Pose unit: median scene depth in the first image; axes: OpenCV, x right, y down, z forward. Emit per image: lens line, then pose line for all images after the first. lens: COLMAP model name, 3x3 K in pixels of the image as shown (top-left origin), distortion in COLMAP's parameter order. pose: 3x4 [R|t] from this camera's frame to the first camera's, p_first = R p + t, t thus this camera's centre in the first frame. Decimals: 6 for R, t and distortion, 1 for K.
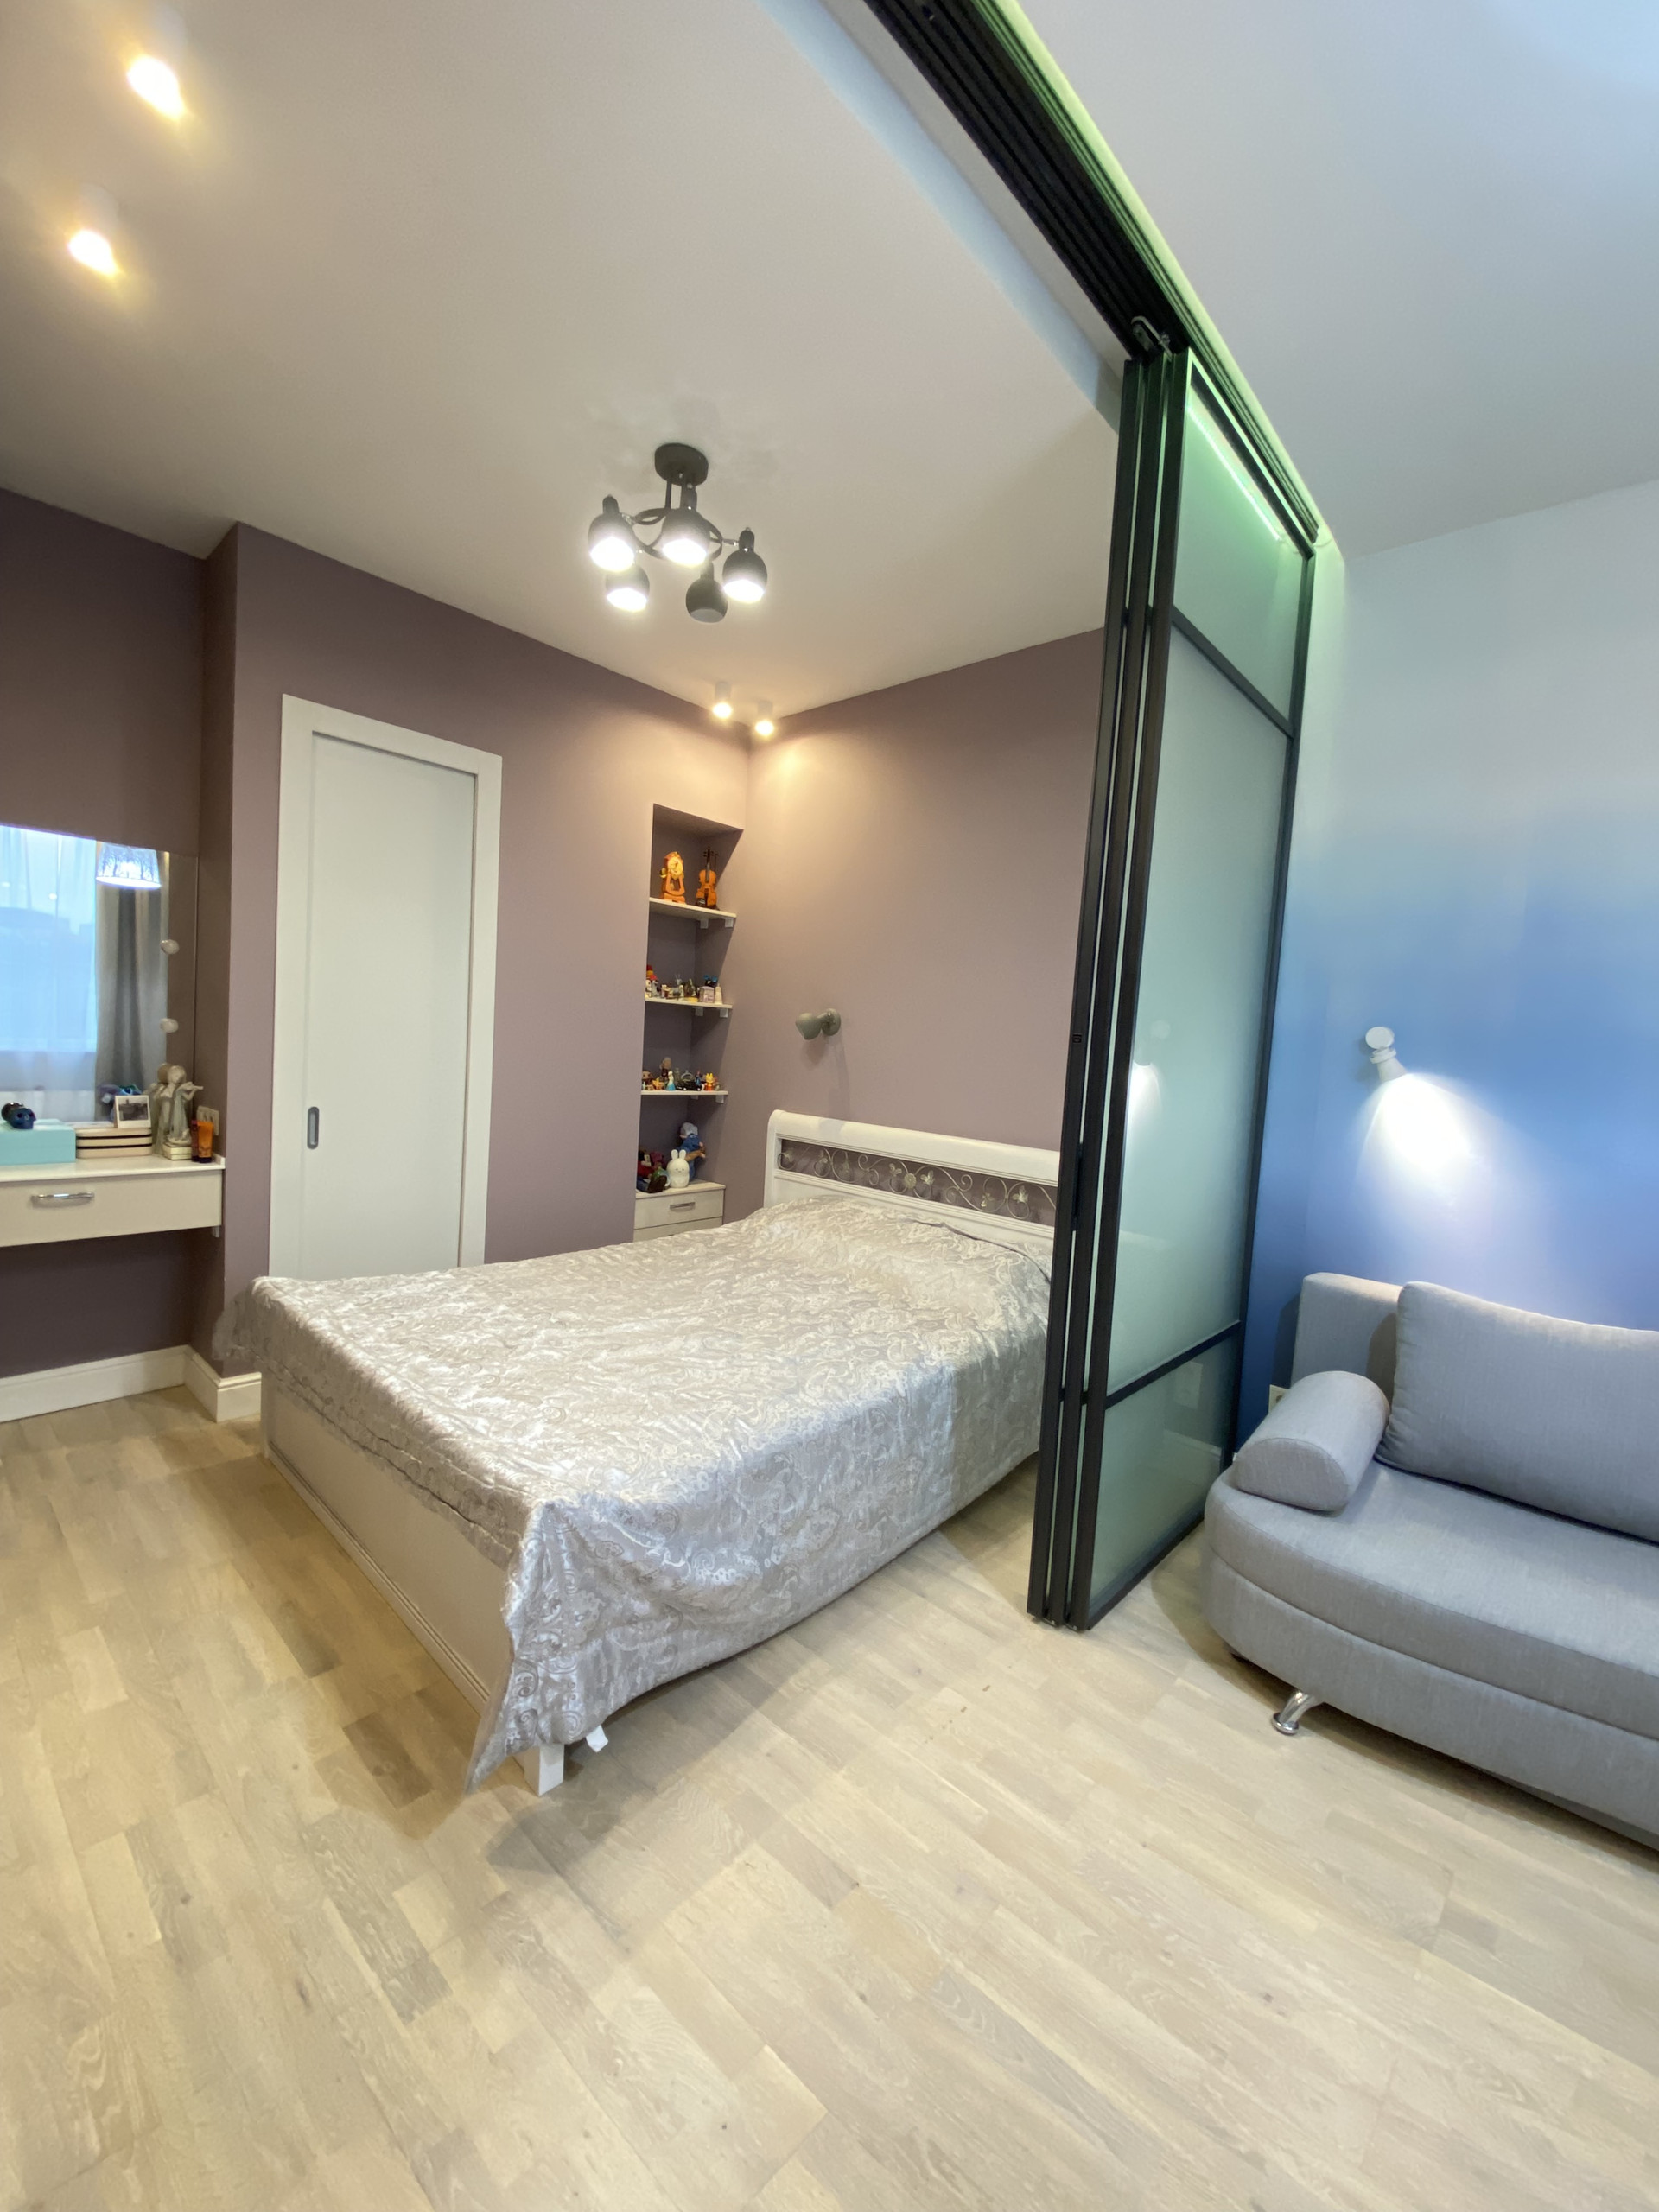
lens RADIAL K [[896.0, 0, 830.2], [0, 896.0, 1101.5], [0, 0, 1]] dist [0.023436, -0.021588]
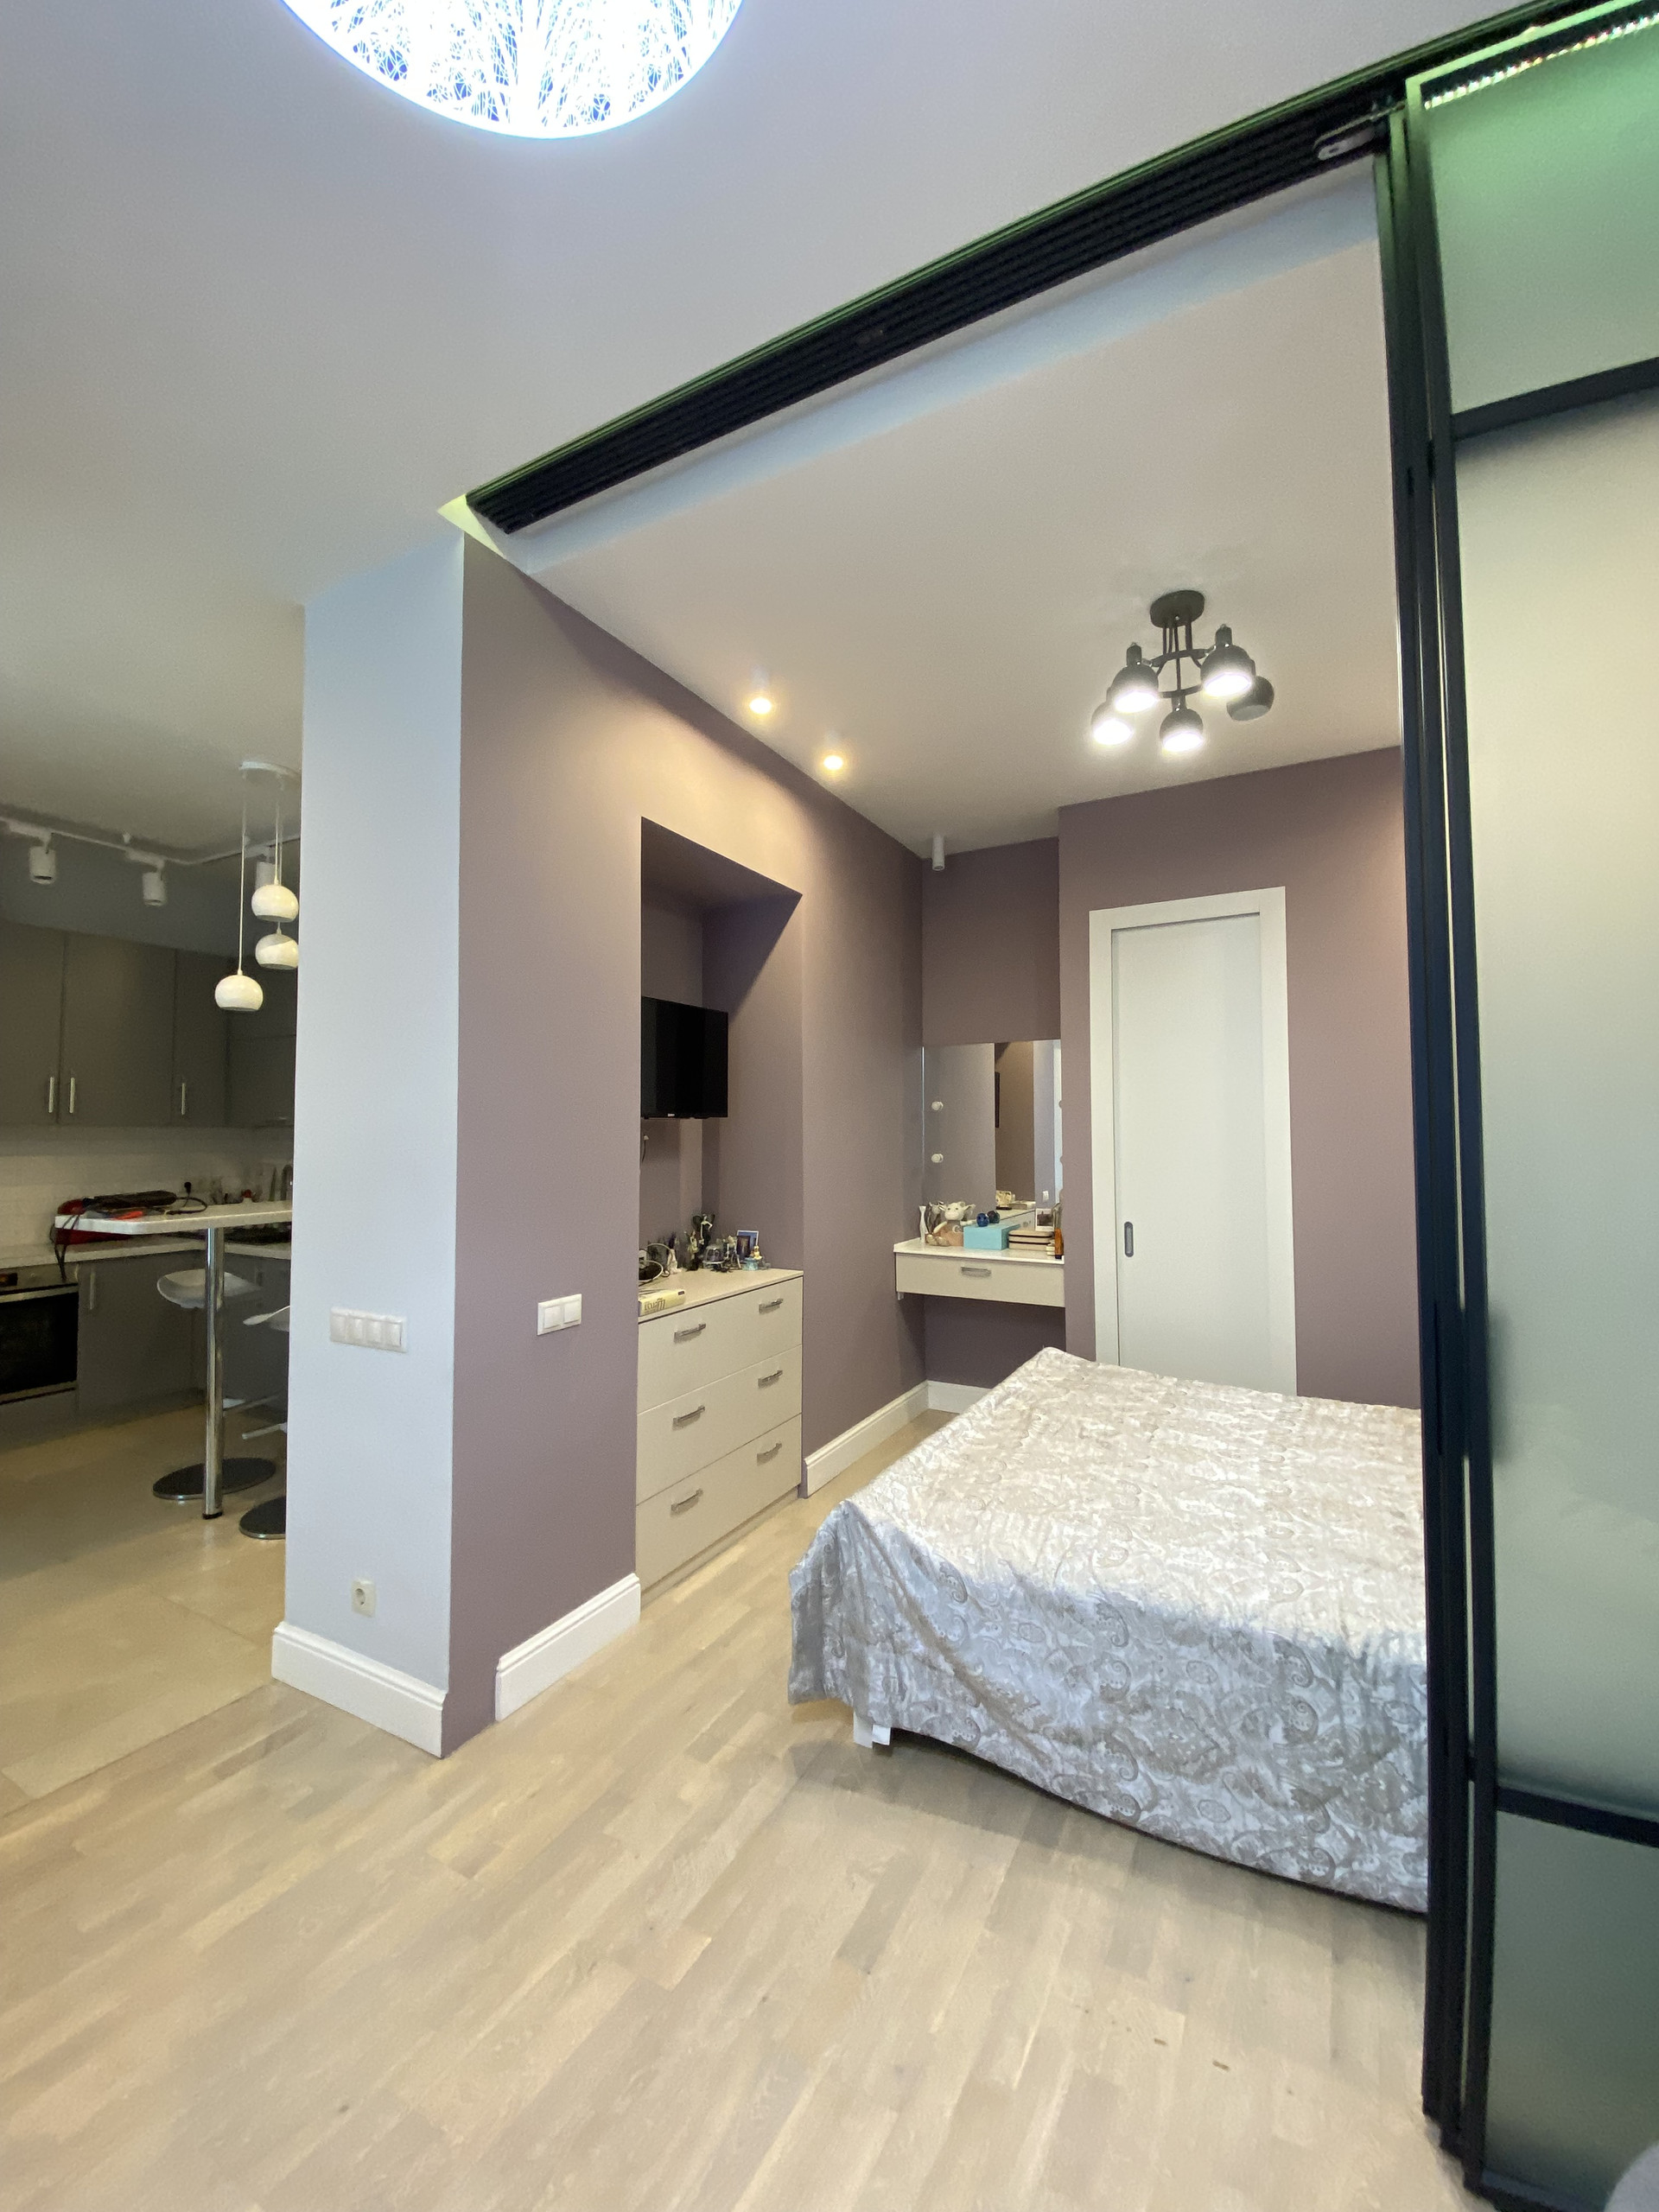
lens RADIAL K [[892.8, 0, 829.0], [0, 892.8, 1102.3], [0, 0, 1]] dist [0.011207, -0.015490]
pose [[0.243394, -0.094367, -0.965326, 0.828467], [-0.050730, 0.992655, -0.109830, -0.002593], [0.968600, 0.075703, 0.236819, 0.485465]]
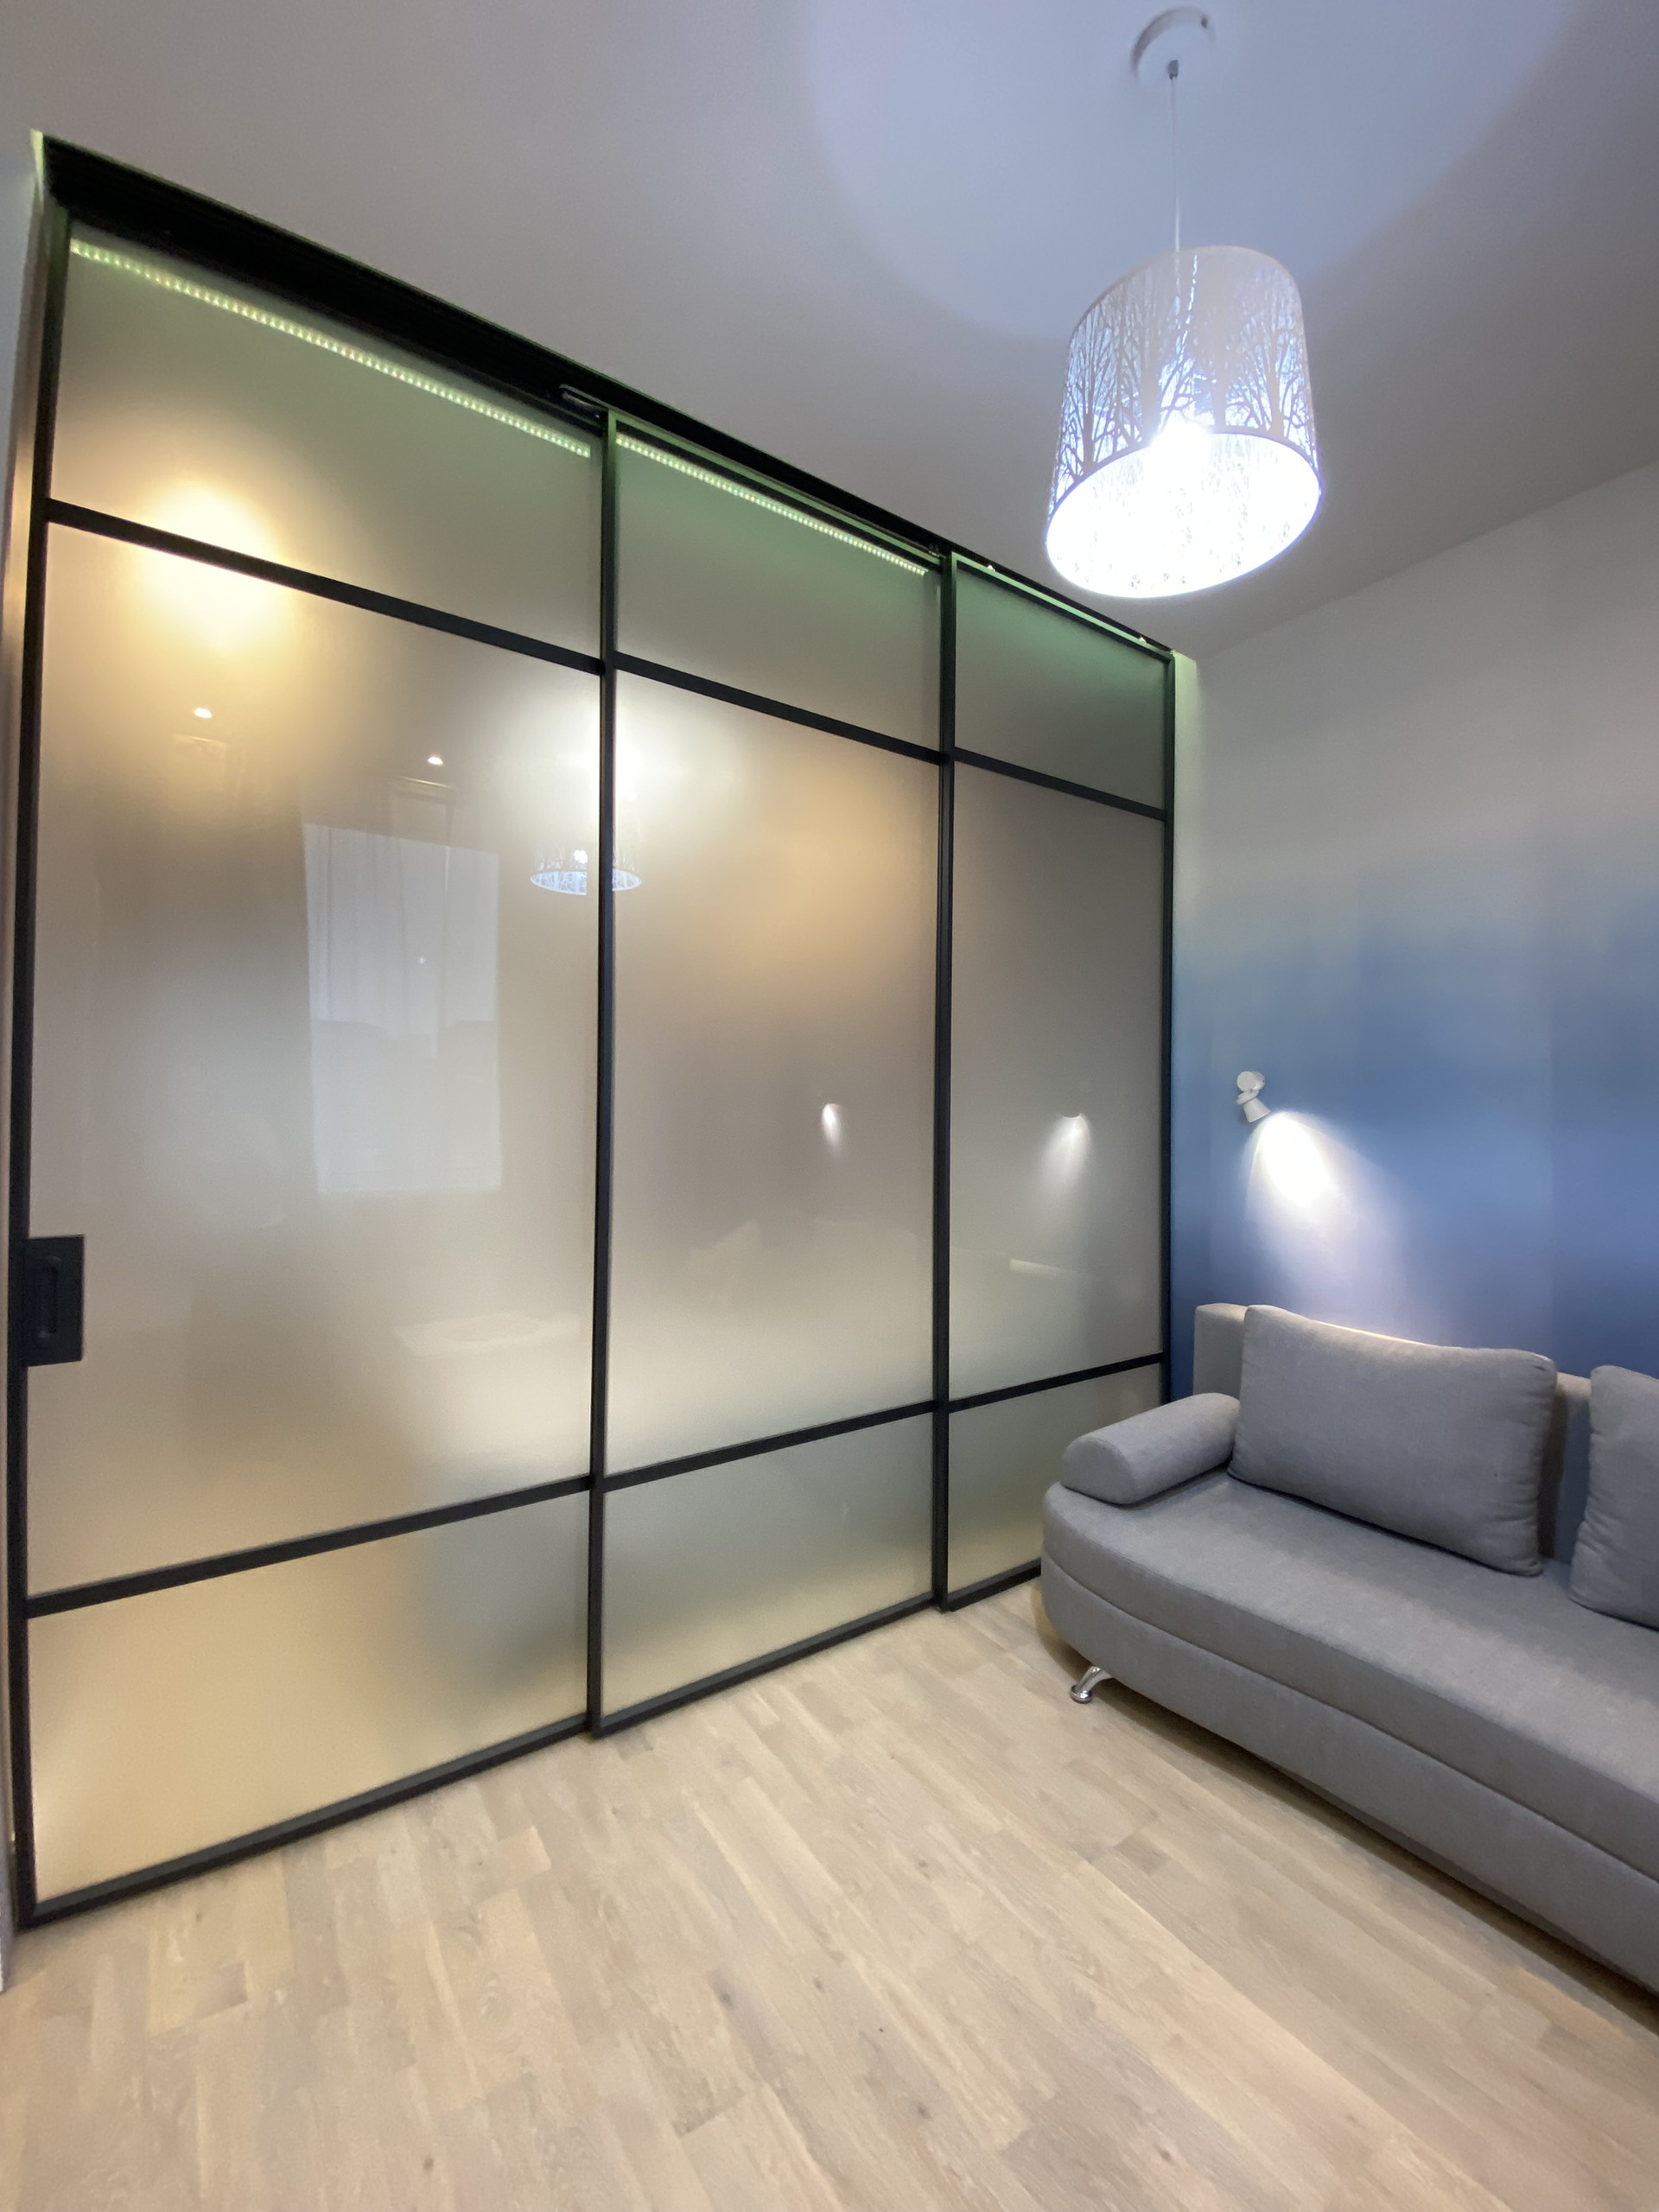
lens RADIAL K [[892.1, 0, 822.3], [0, 892.1, 1107.6], [0, 0, 1]] dist [0.024288, -0.020800]
pose [[0.971040, -0.053006, -0.232961, 0.474711], [0.033915, 0.995786, -0.085206, 0.043096], [0.236496, 0.074837, 0.968746, -0.213067]]
